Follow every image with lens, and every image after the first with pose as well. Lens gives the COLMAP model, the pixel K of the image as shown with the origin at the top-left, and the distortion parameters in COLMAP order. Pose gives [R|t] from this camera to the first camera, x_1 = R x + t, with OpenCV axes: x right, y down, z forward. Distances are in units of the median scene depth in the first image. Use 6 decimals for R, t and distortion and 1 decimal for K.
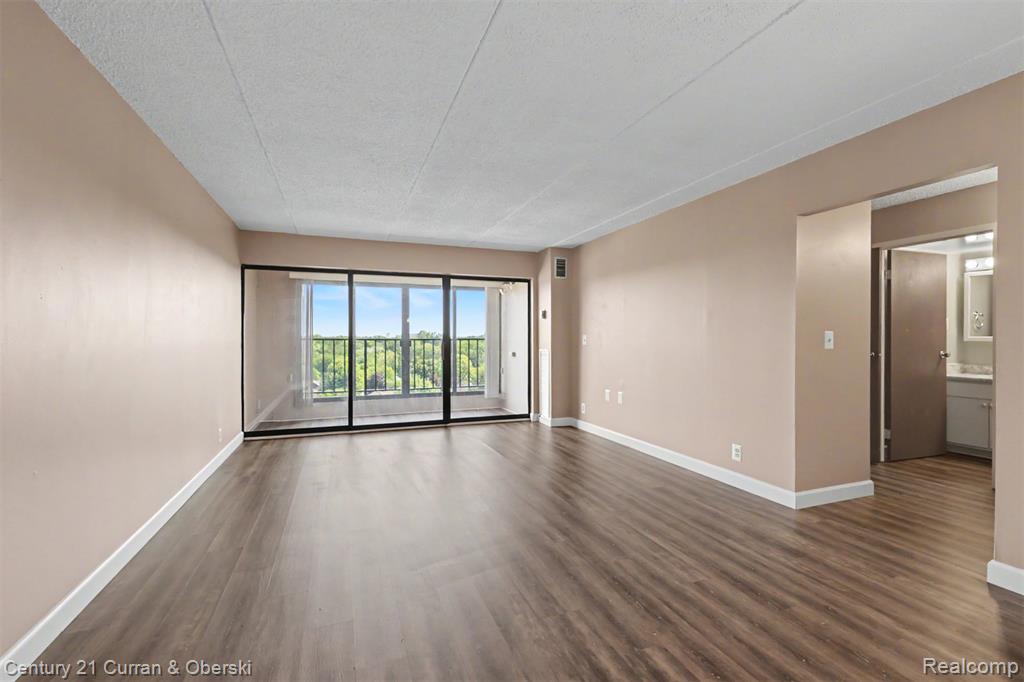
lens RADIAL K [[458.3, 0, 520.6], [0, 458.3, 339.8], [0, 0, 1]] dist [0.004268, -0.000144]
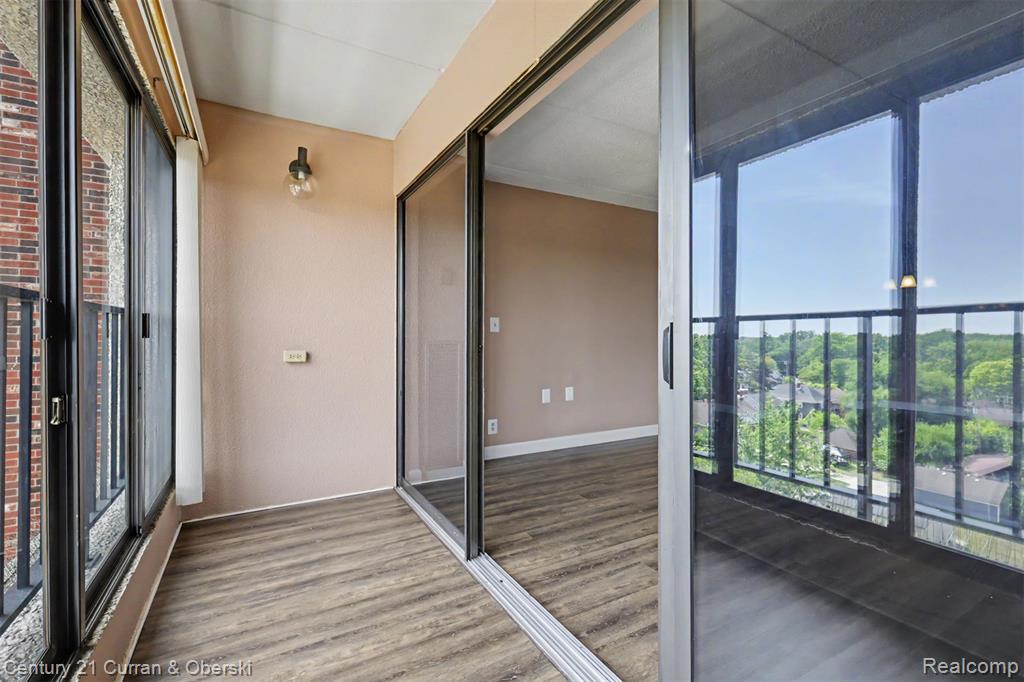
lens RADIAL K [[458.3, 0, 529.9], [0, 458.3, 334.4], [0, 0, 1]] dist [0.004268, -0.000144]
pose [[-0.150997, -0.002844, 0.988530, -0.558089], [-0.004600, 0.999987, 0.002174, 0.012403], [-0.988524, -0.004219, -0.151008, 1.091630]]
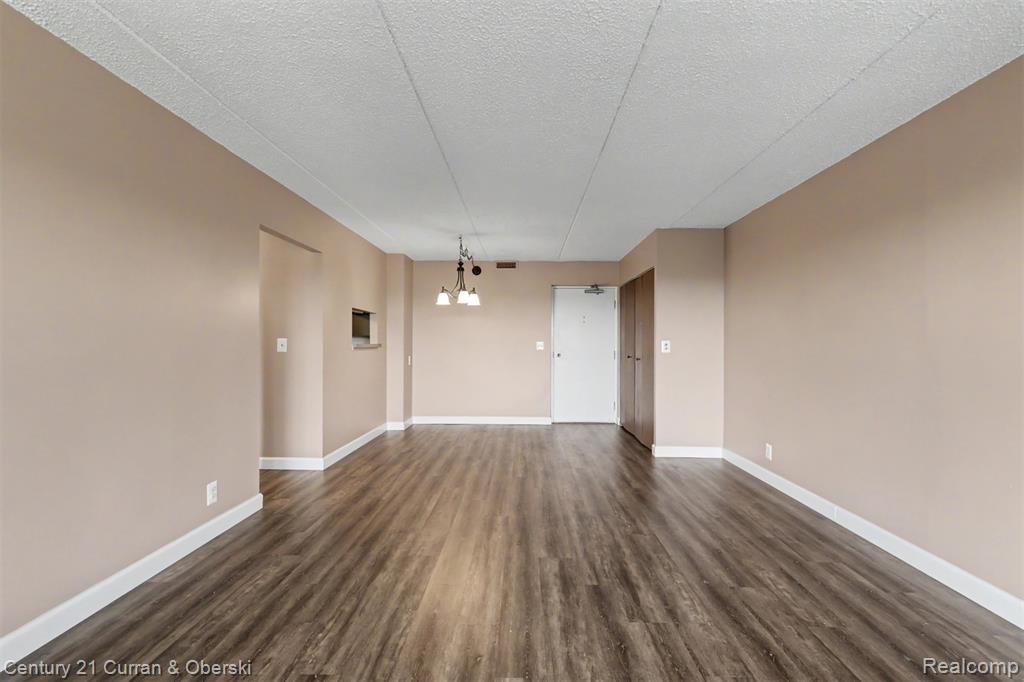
lens RADIAL K [[458.3, 0, 514.2], [0, 458.3, 342.2], [0, 0, 1]] dist [0.004268, -0.000144]
pose [[-0.920661, -0.002860, 0.390352, -0.186562], [-0.004542, 0.999984, -0.003386, -0.002763], [-0.390336, -0.004890, -0.920660, 0.973940]]
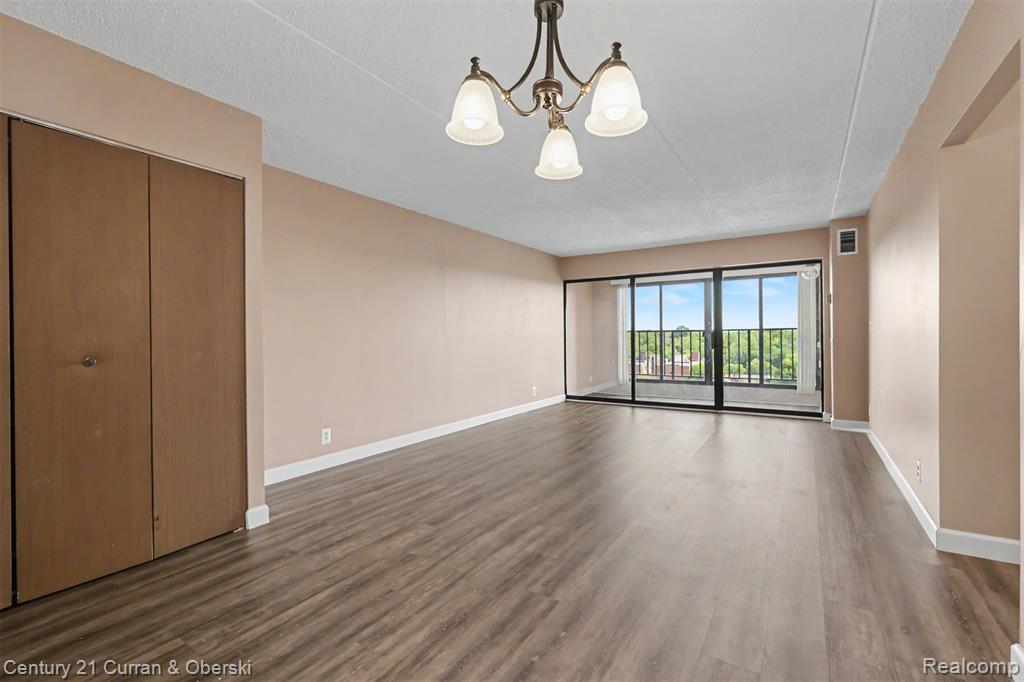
lens RADIAL K [[458.3, 0, 512.2], [0, 458.3, 336.8], [0, 0, 1]] dist [0.004268, -0.000144]
pose [[0.579733, -0.005008, -0.814791, 0.451845], [0.008639, 0.999963, 0.000000, 0.012690], [0.814761, -0.007039, 0.579755, 0.012373]]
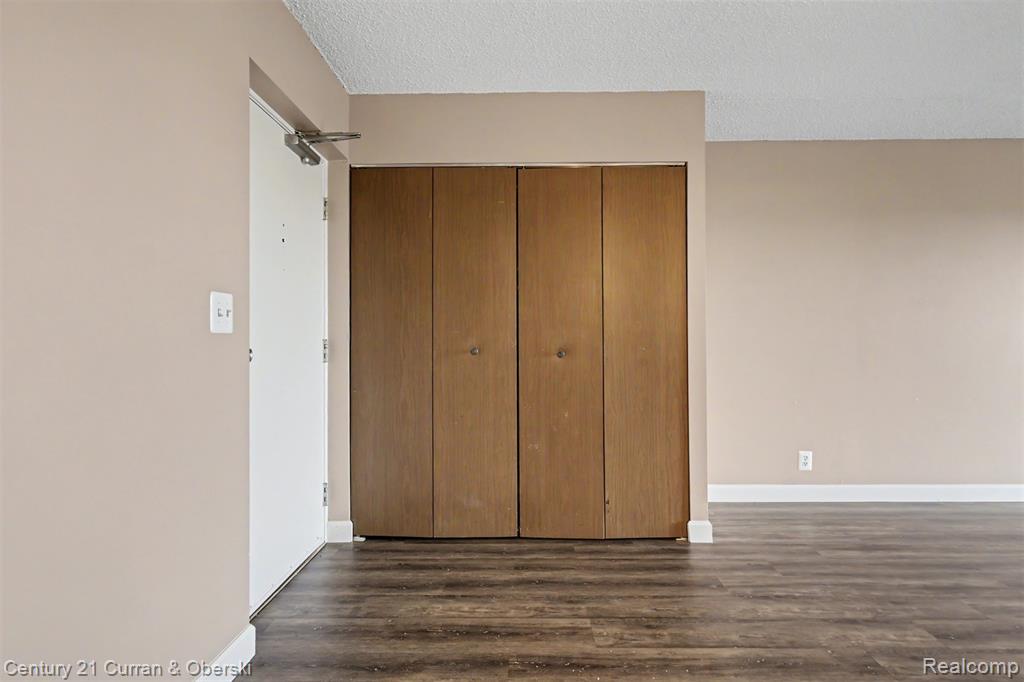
lens RADIAL K [[512.5, 0, 509.8], [0, 512.5, 333.6], [0, 0, 1]] dist [-0.004774, 0.002630]
pose [[-0.385471, -0.014704, -0.922603, 0.424905], [0.000144, 0.999872, -0.015996, 0.018540], [0.922720, -0.006299, -0.385420, 0.093989]]
